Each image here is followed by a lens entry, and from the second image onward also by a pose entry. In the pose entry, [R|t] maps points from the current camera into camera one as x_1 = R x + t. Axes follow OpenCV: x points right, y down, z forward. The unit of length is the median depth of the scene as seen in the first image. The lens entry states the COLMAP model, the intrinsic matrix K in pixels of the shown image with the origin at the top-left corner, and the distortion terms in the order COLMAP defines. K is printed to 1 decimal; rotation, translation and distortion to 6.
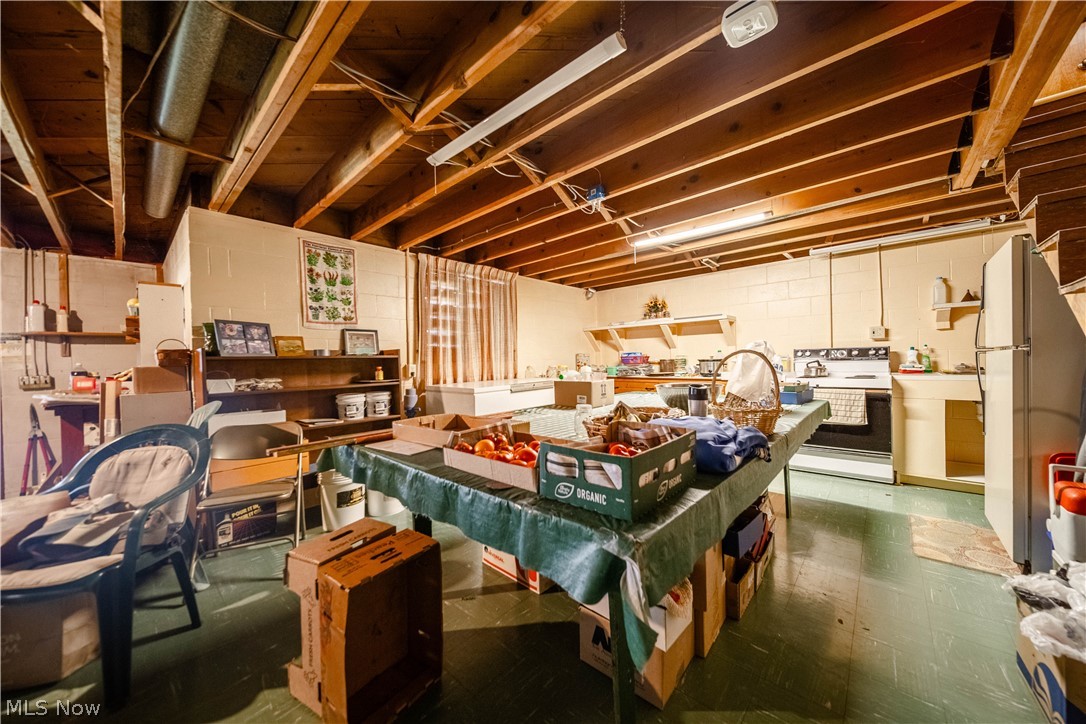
lens RADIAL K [[385.9, 0, 560.5], [0, 385.9, 359.2], [0, 0, 1]] dist [0.000379, -0.001313]
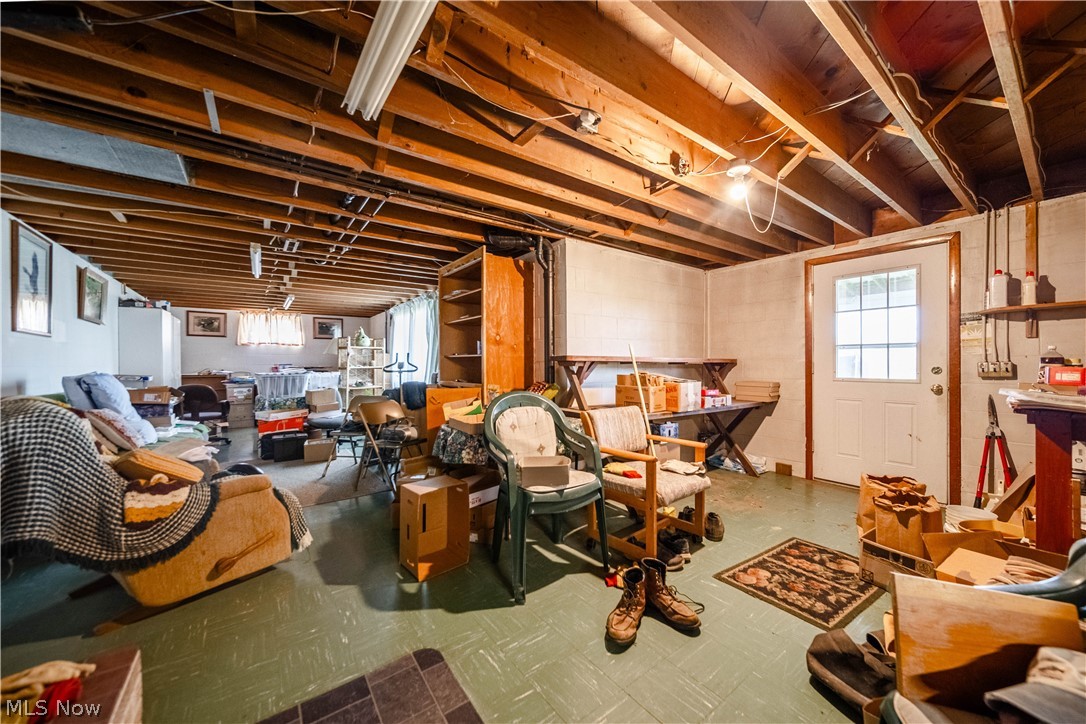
lens RADIAL K [[385.9, 0, 560.5], [0, 385.9, 359.2], [0, 0, 1]] dist [0.000379, -0.001313]
pose [[-0.202523, 0.024792, -0.978964, -0.362007], [0.001878, 0.999687, 0.024928, 0.014909], [0.979276, 0.003210, -0.202507, 0.249353]]
